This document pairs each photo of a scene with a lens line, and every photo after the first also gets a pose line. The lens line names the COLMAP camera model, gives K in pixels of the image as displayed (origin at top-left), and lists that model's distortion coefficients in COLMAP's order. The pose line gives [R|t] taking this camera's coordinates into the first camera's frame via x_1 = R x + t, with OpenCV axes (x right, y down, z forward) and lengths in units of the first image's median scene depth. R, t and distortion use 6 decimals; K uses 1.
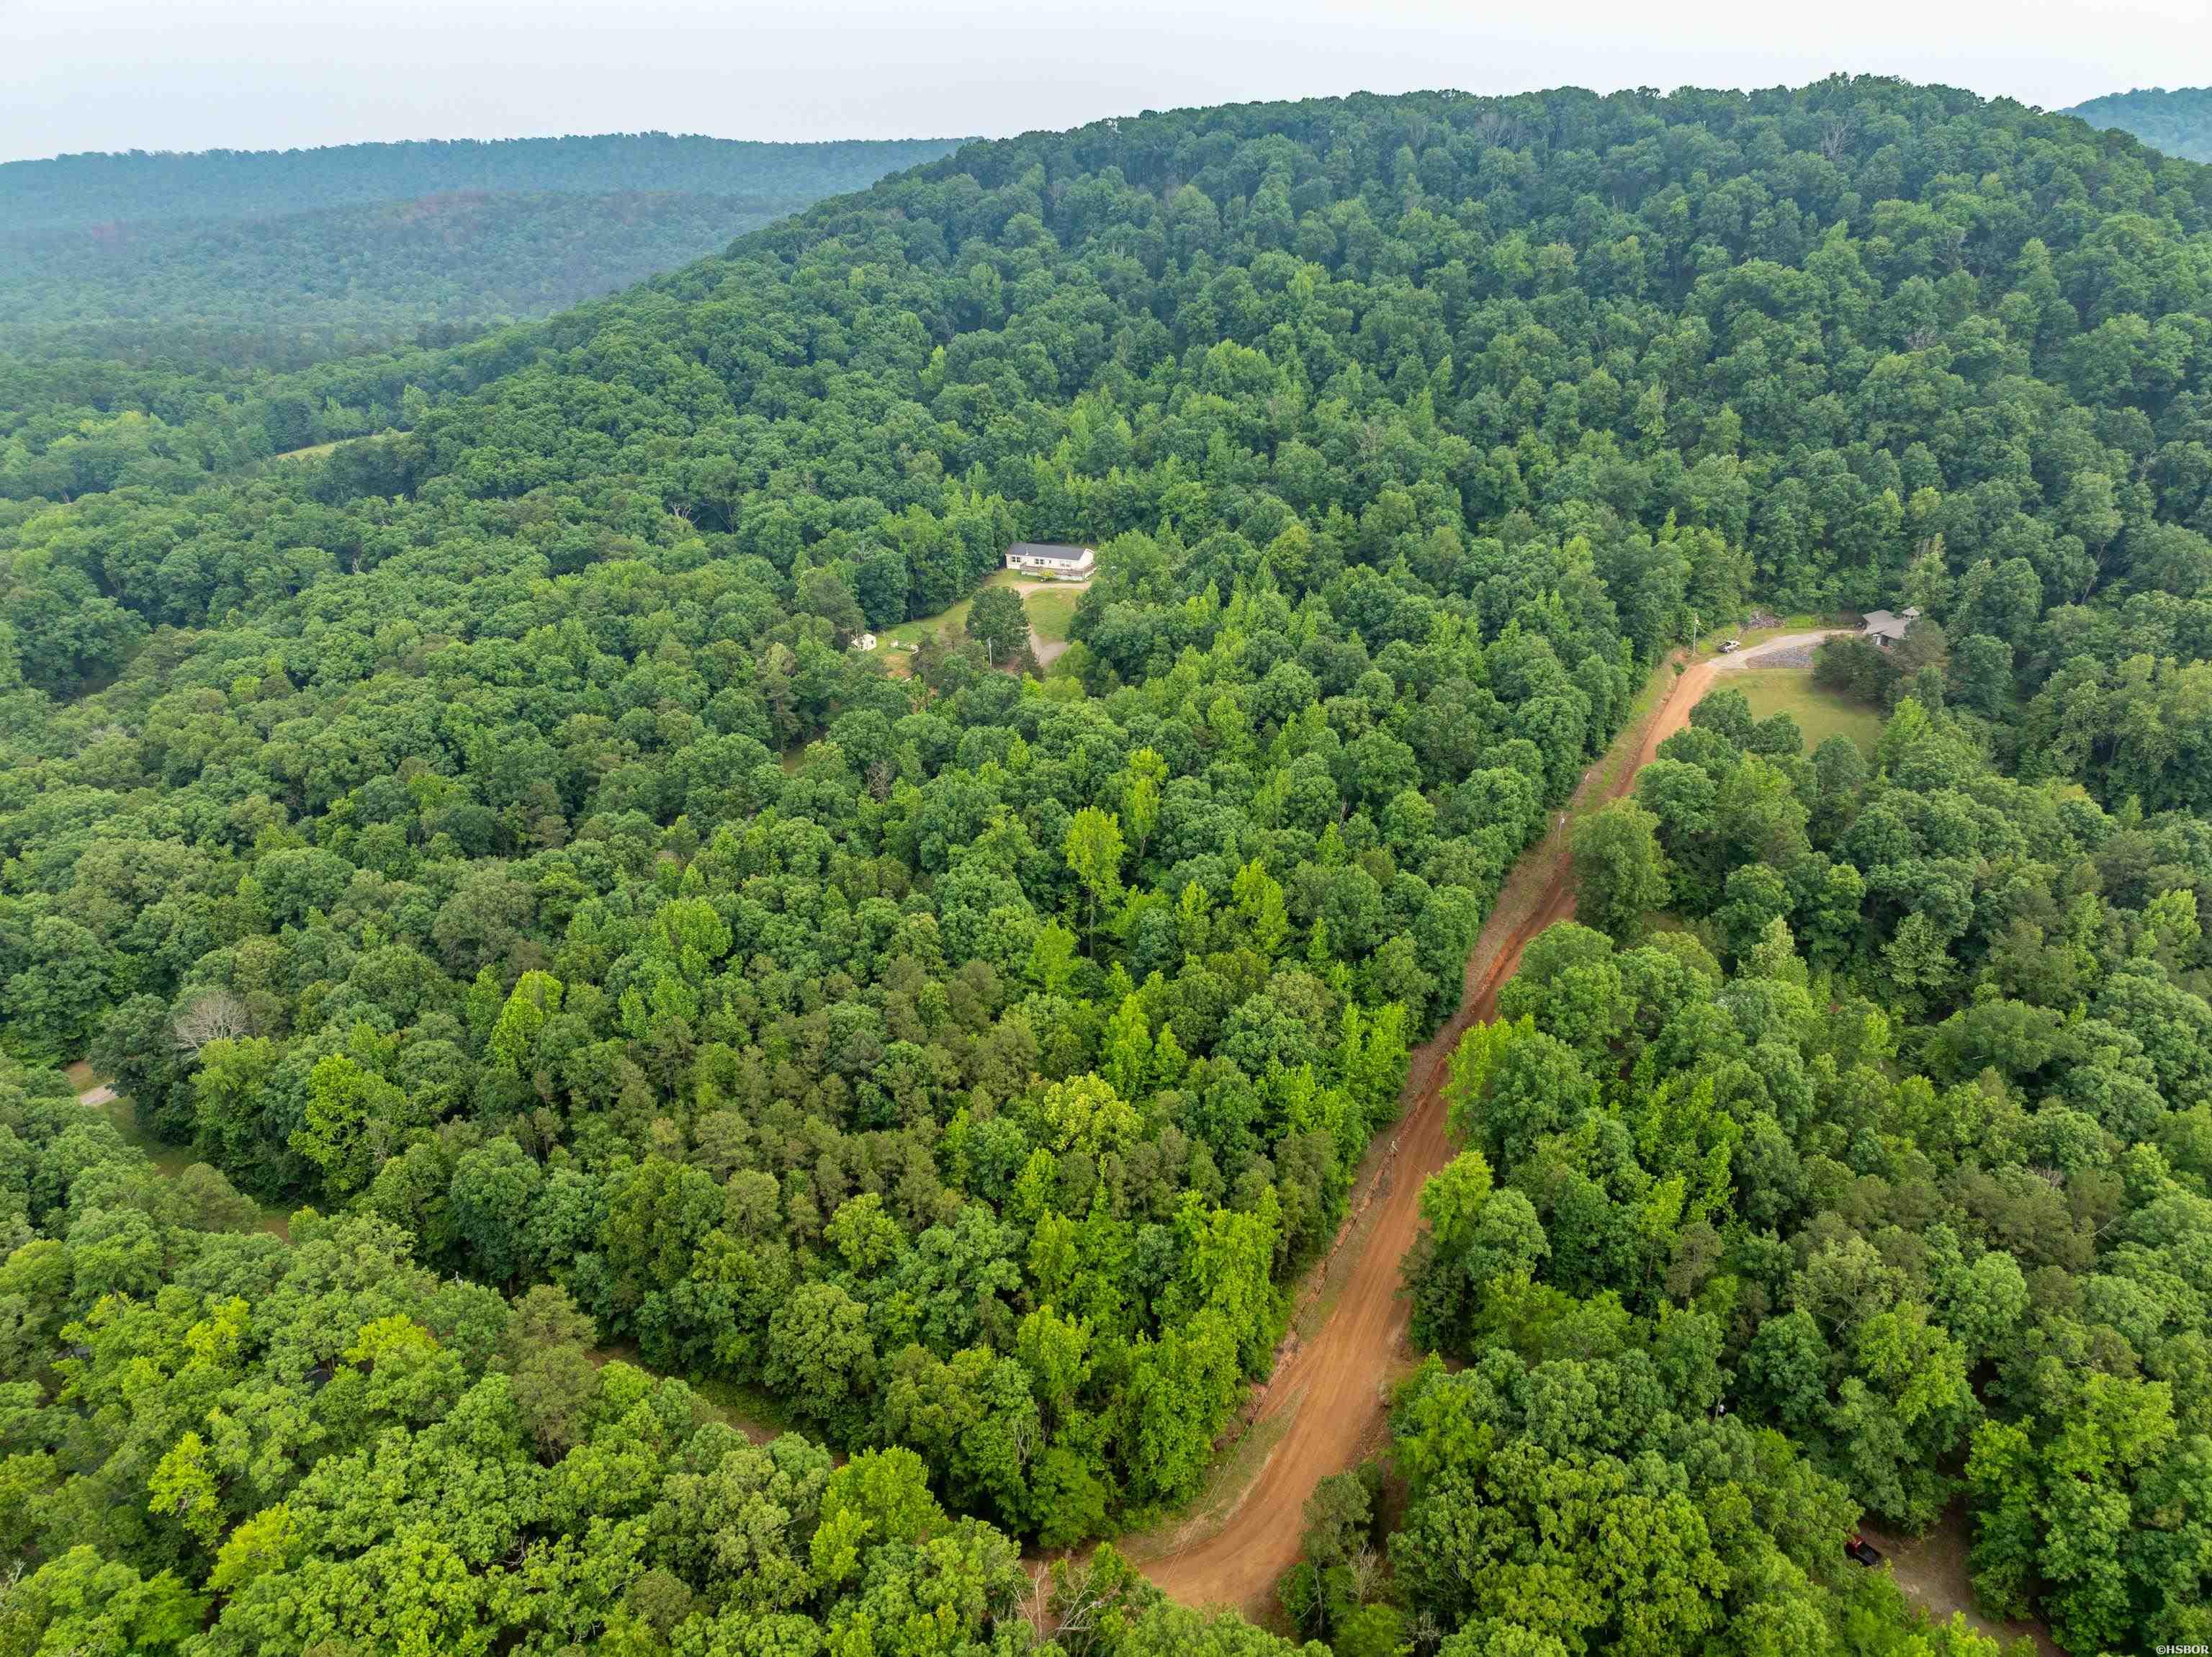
lens RADIAL K [[1558.7, 0, 1093.2], [0, 1558.7, 822.1], [0, 0, 1]] dist [-0.023828, 0.011231]
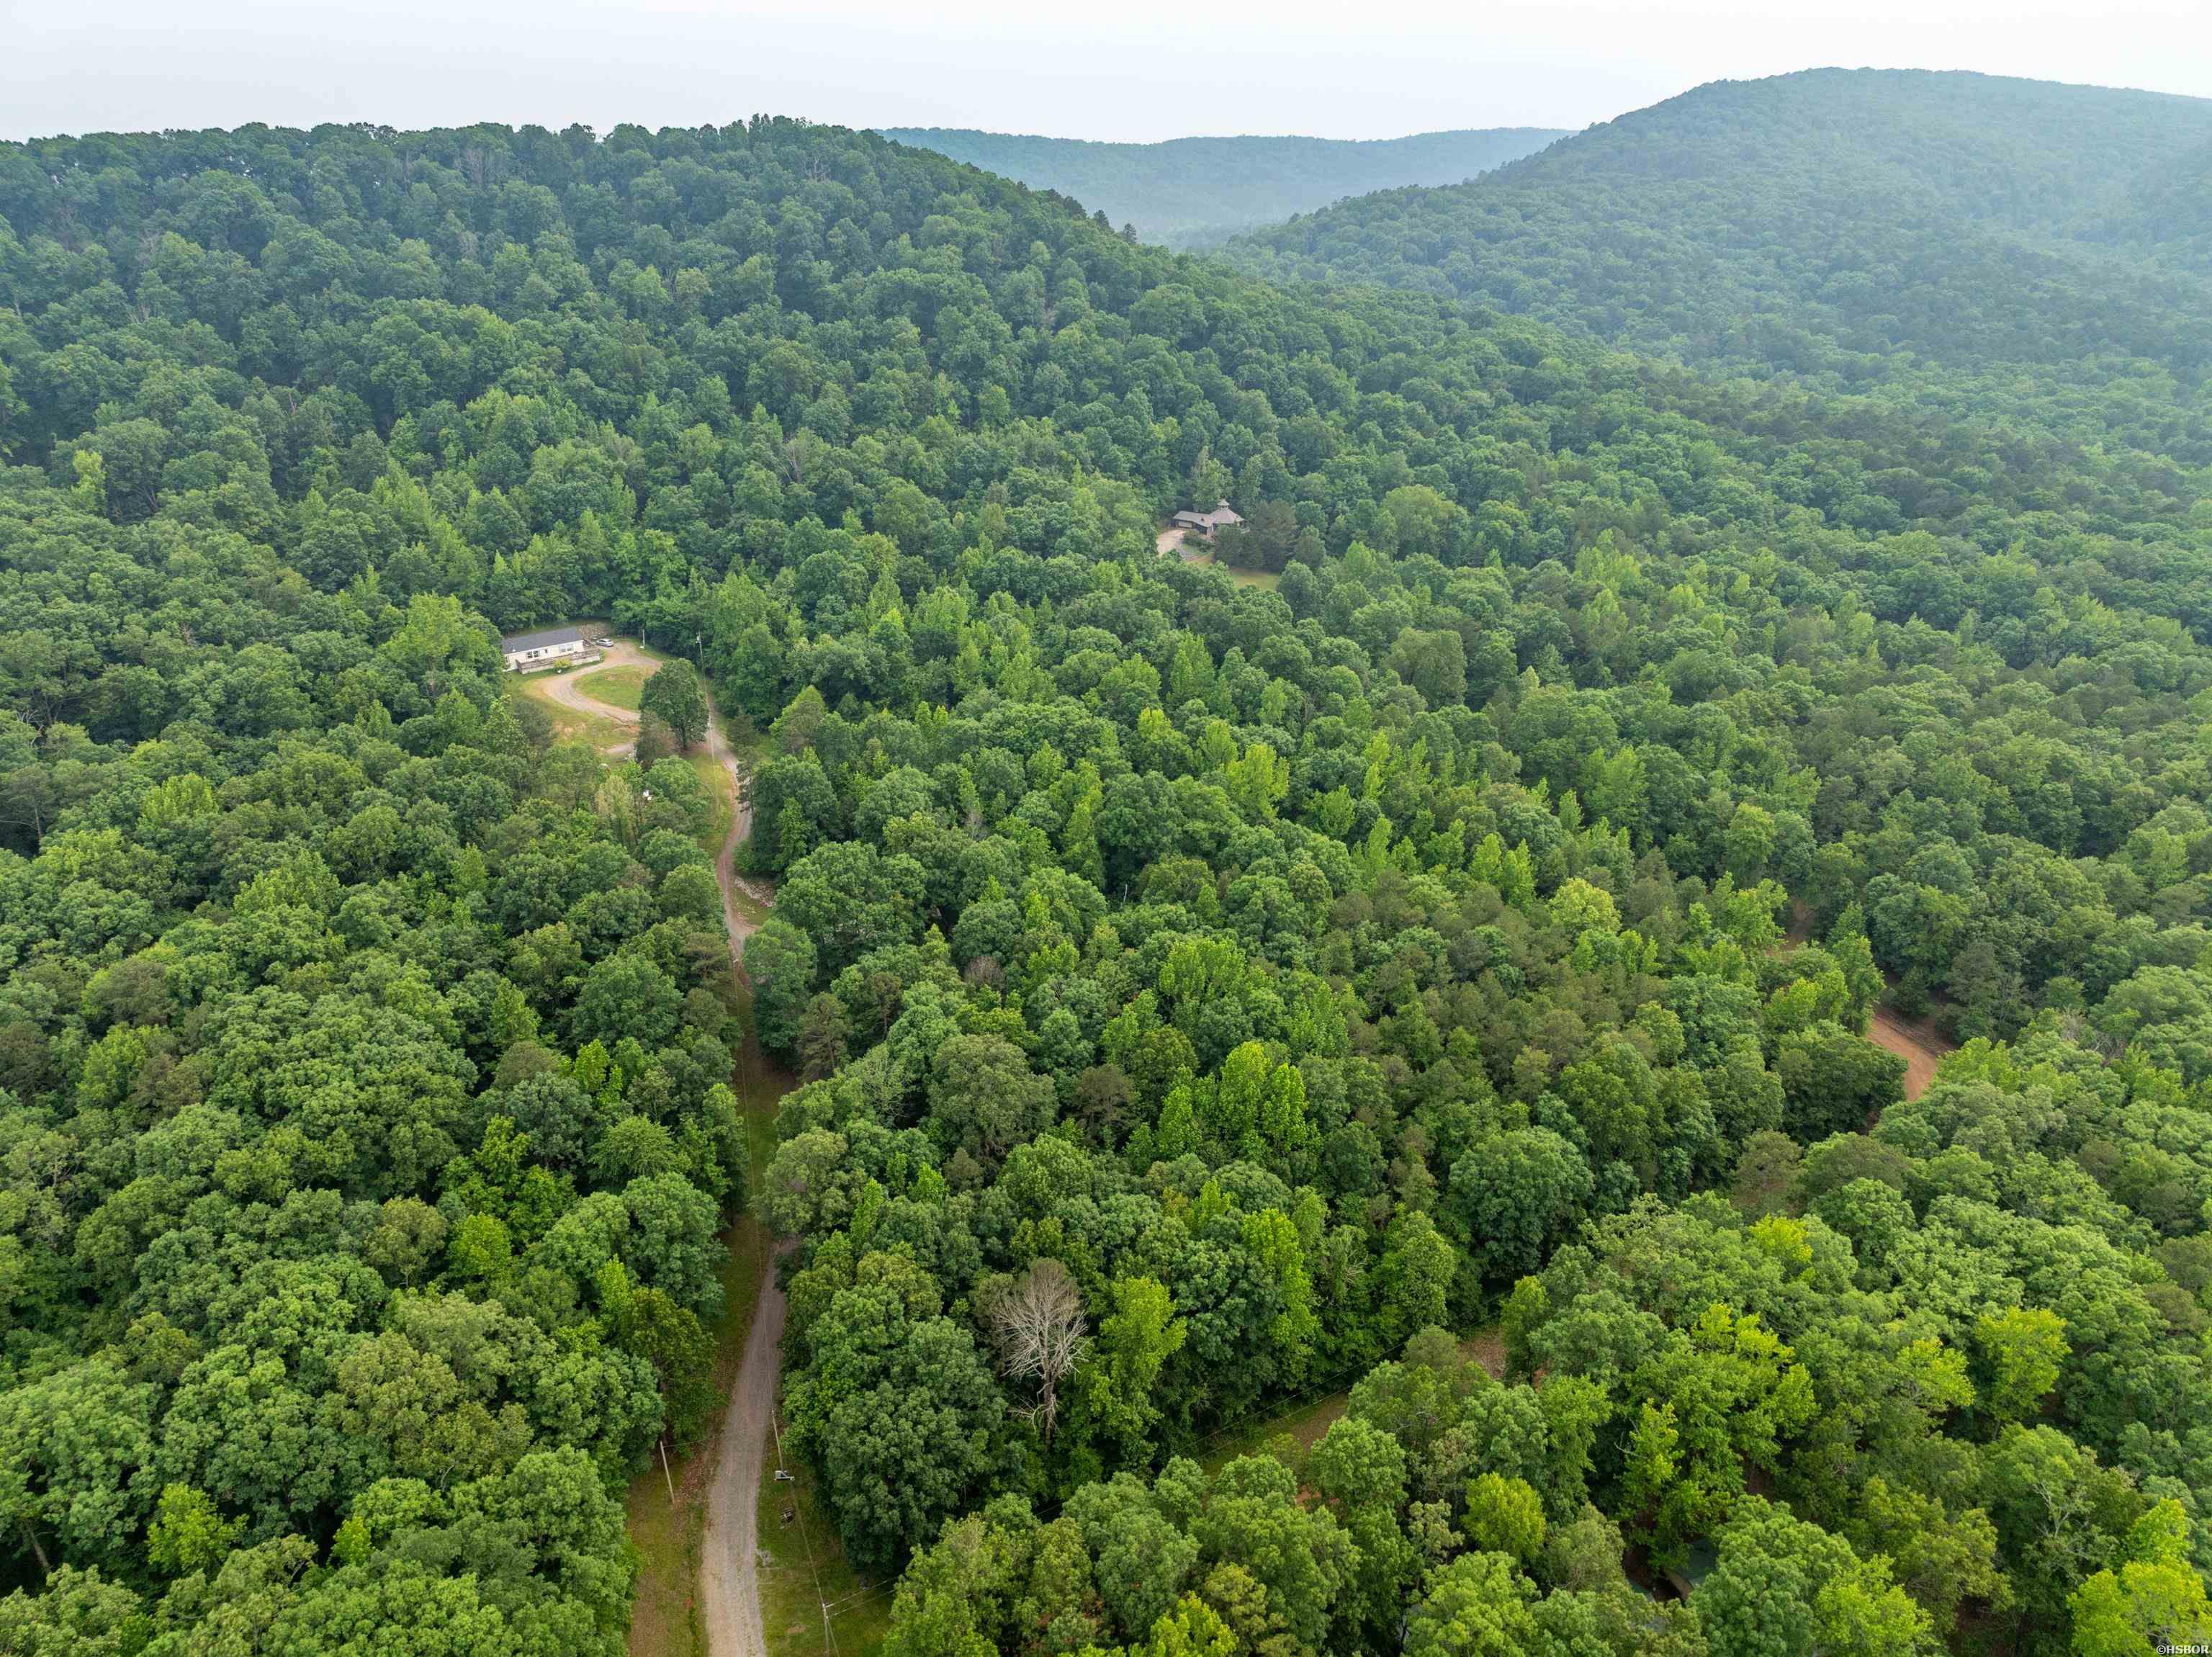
lens RADIAL K [[1558.7, 0, 1113.7], [0, 1558.7, 829.1], [0, 0, 1]] dist [-0.023828, 0.011231]
pose [[0.505120, -0.331170, 0.796982, -0.572977], [0.357862, 0.920691, 0.155765, -0.098383], [-0.785359, 0.206529, 0.583572, 0.280190]]
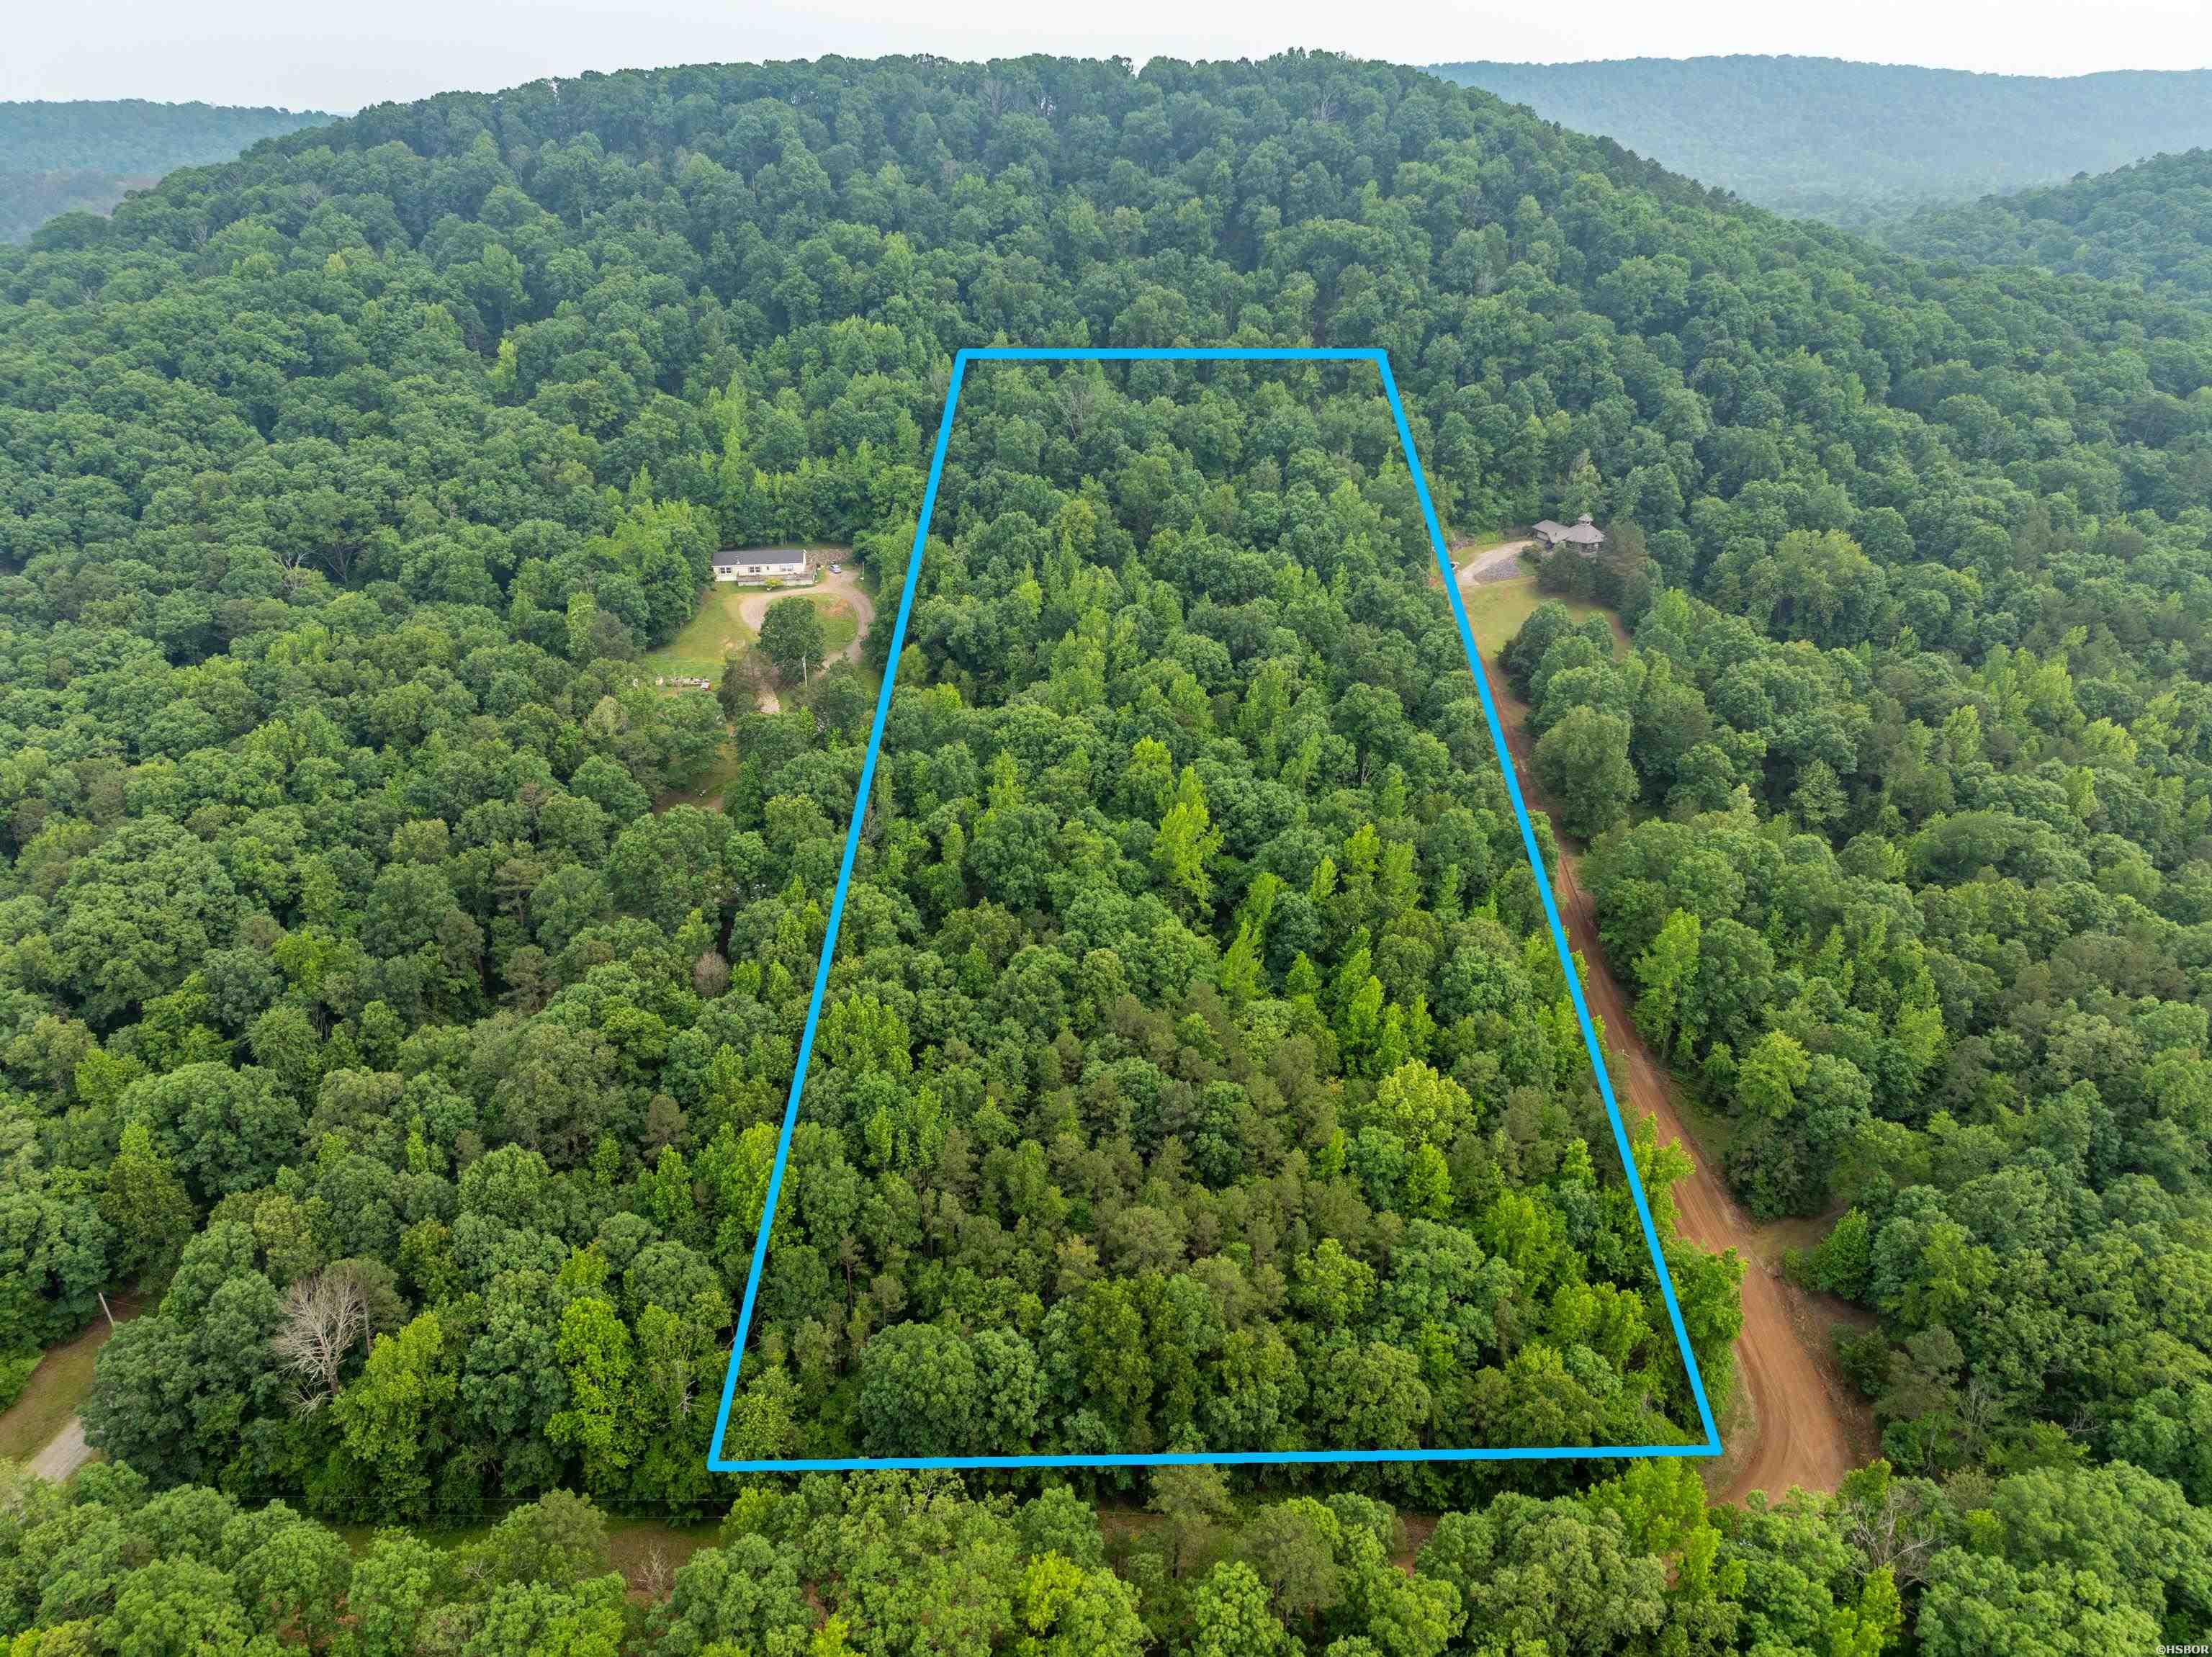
lens RADIAL K [[1558.7, 0, 1101.8], [0, 1558.7, 832.5], [0, 0, 1]] dist [-0.023828, 0.011231]
pose [[0.874650, -0.193703, 0.444372, -0.286654], [0.185044, 0.980692, 0.063266, -0.037601], [-0.448046, 0.026893, 0.893606, 0.107839]]
